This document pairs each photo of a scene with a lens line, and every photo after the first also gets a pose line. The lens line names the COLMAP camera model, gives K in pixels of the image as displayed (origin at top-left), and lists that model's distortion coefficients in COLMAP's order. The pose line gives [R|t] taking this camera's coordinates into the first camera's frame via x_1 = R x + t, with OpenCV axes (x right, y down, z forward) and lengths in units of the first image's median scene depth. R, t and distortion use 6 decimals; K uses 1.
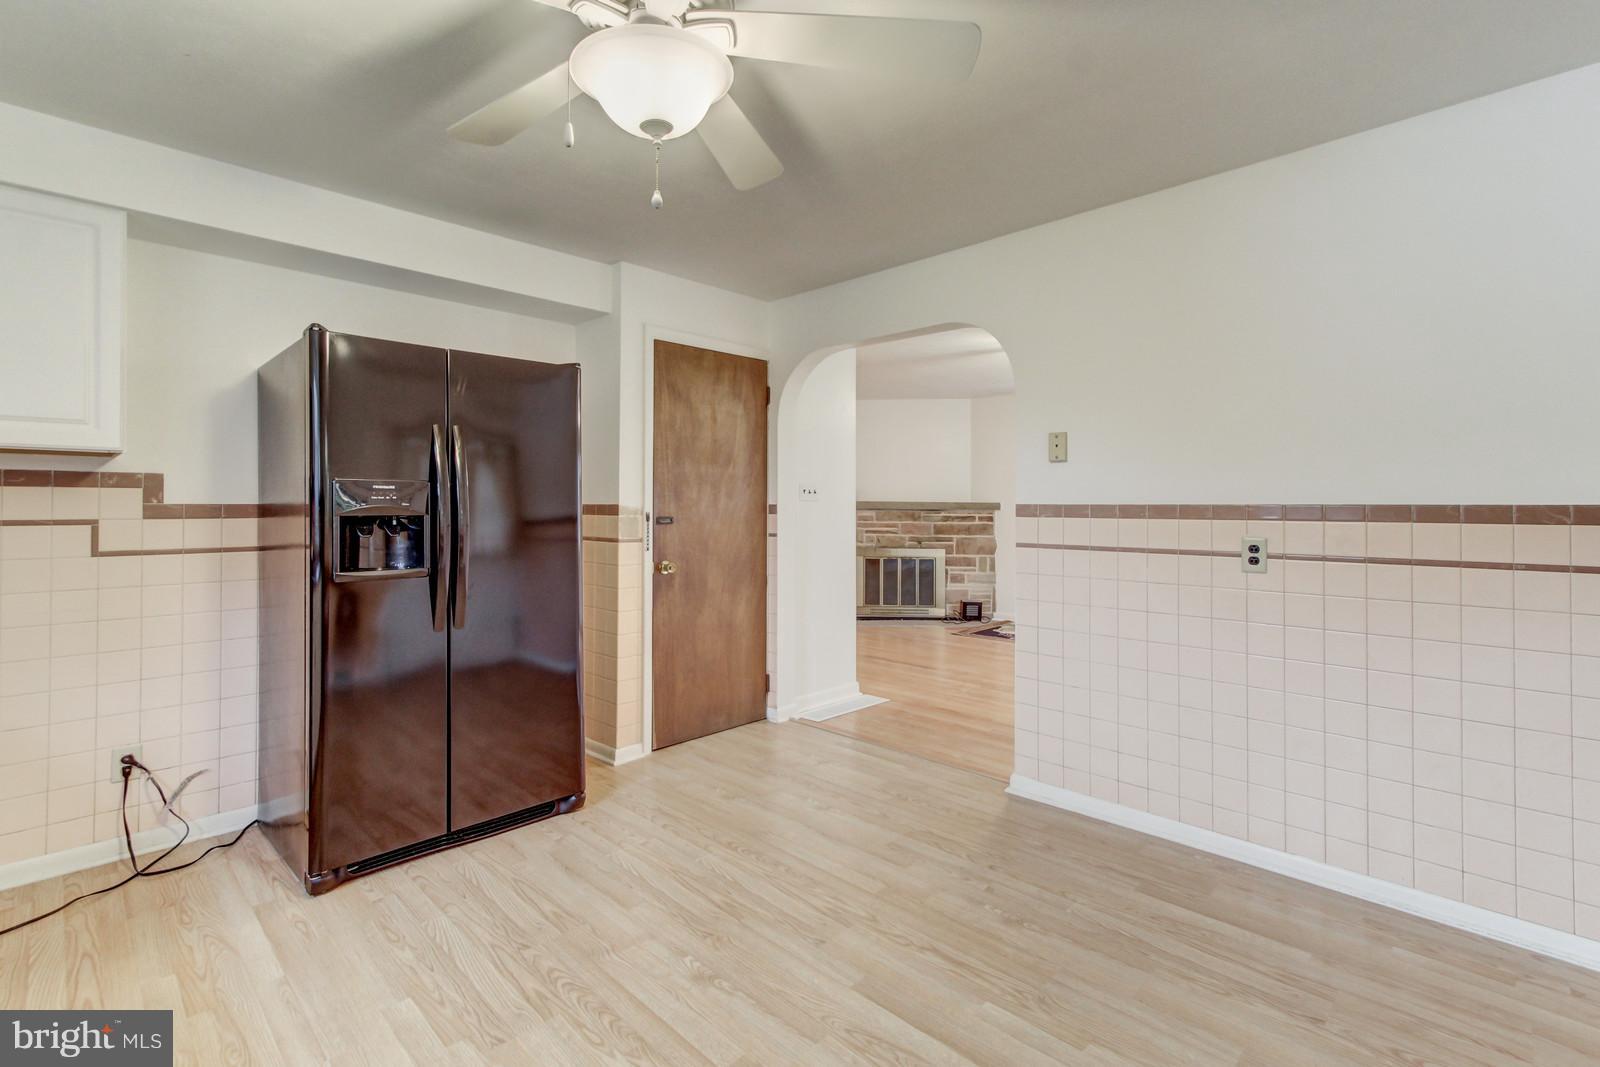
lens RADIAL K [[721.5, 0, 829.4], [0, 721.5, 511.2], [0, 0, 1]] dist [0.001213, -0.000446]
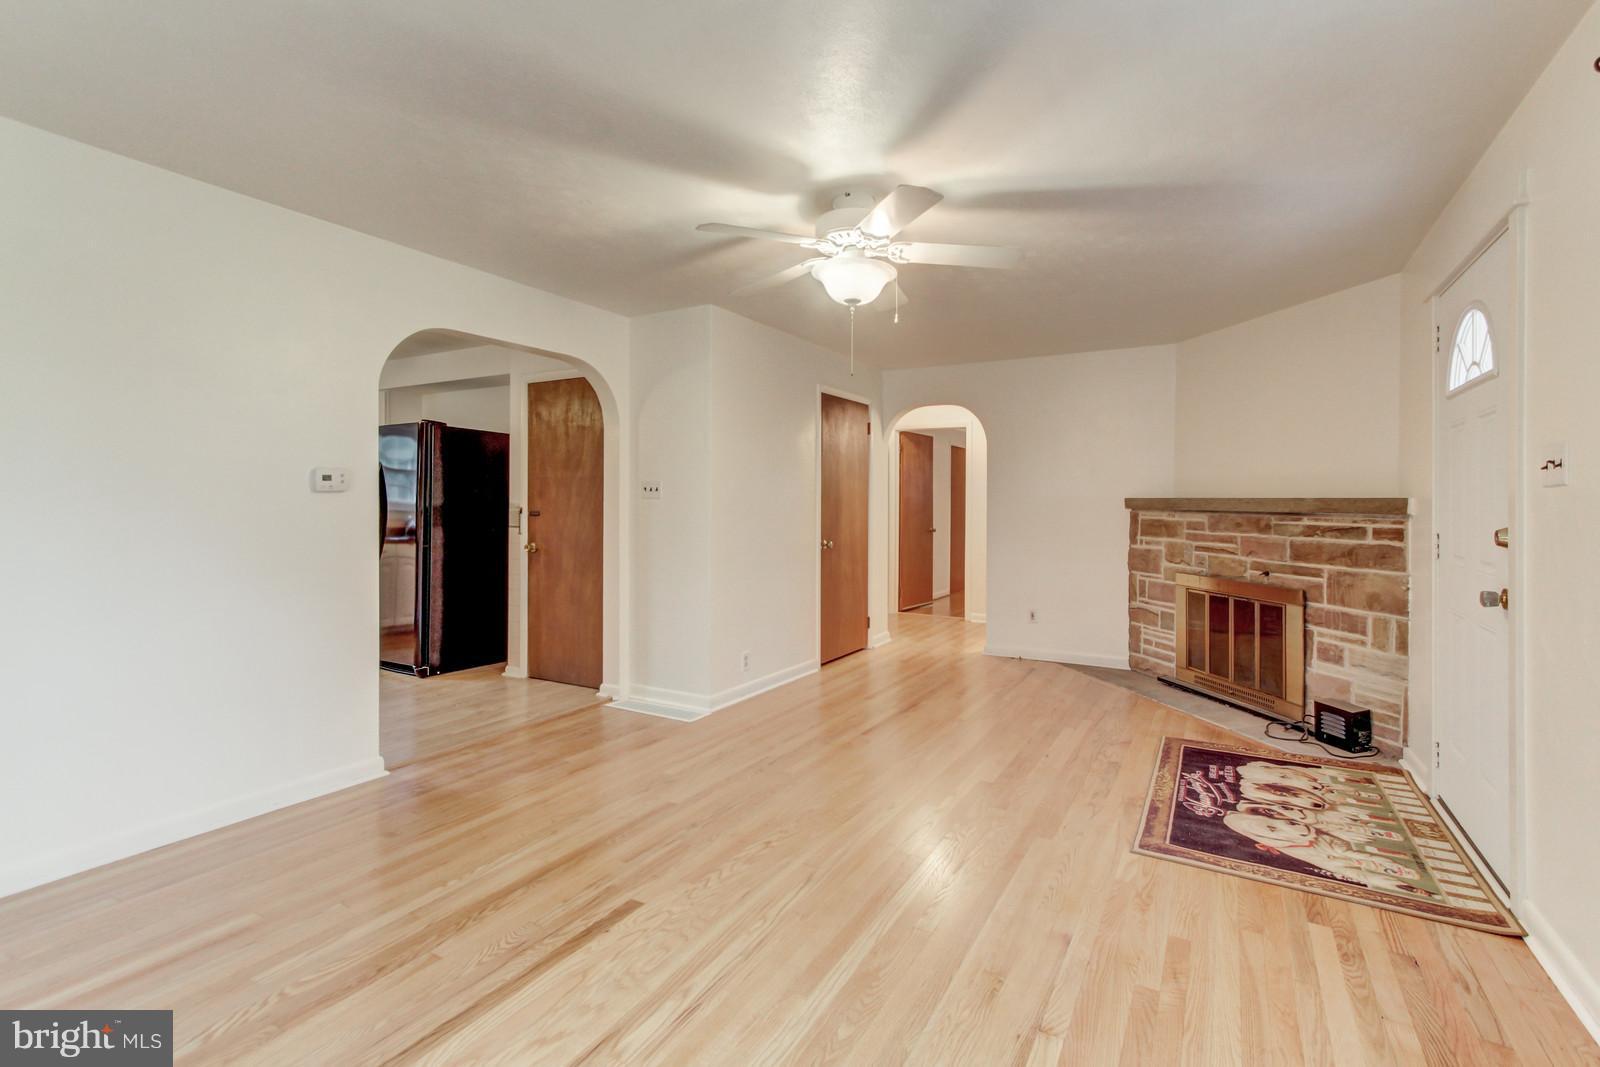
lens RADIAL K [[721.5, 0, 853.2], [0, 721.5, 501.9], [0, 0, 1]] dist [0.001213, -0.000446]
pose [[0.264698, -0.005622, -0.964315, 0.569302], [-0.012101, 0.999885, -0.009151, -0.001584], [0.964255, 0.014092, 0.264599, 0.556621]]
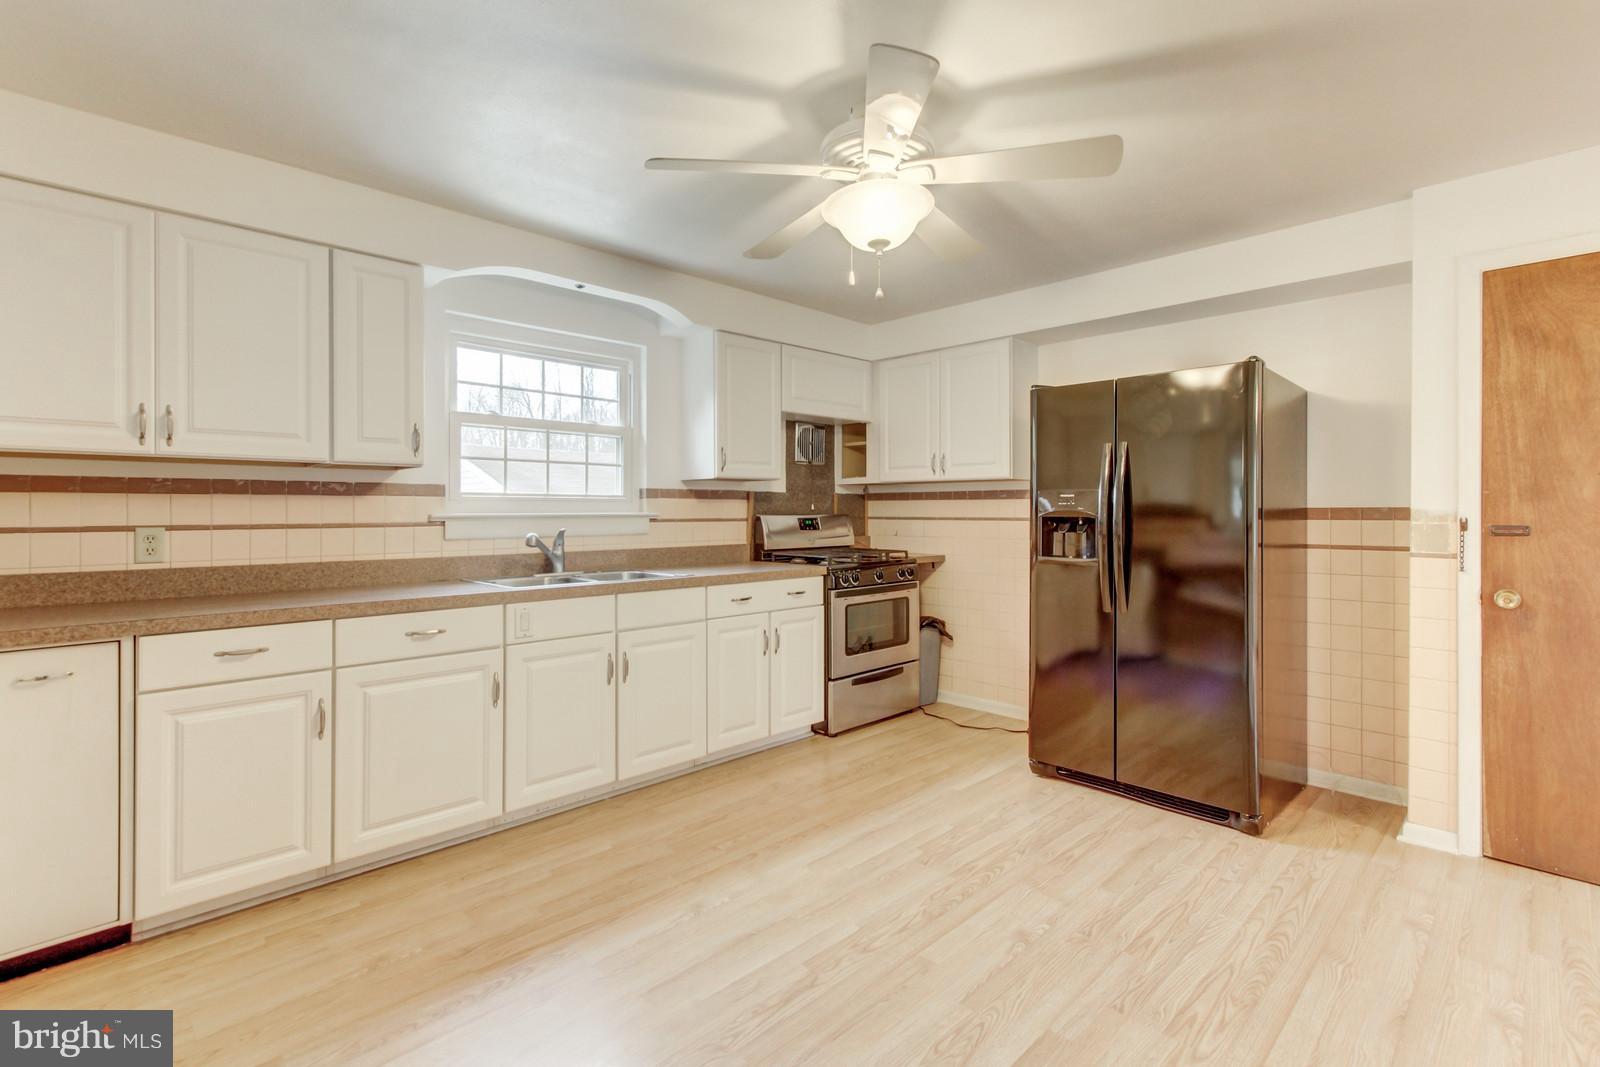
lens RADIAL K [[721.5, 0, 800.1], [0, 721.5, 514.8], [0, 0, 1]] dist [0.001213, -0.000446]
pose [[-0.032117, 0.007220, -0.999458, 0.217712], [-0.004401, 0.999963, 0.007365, -0.001727], [0.999474, 0.004635, -0.032084, 0.160193]]
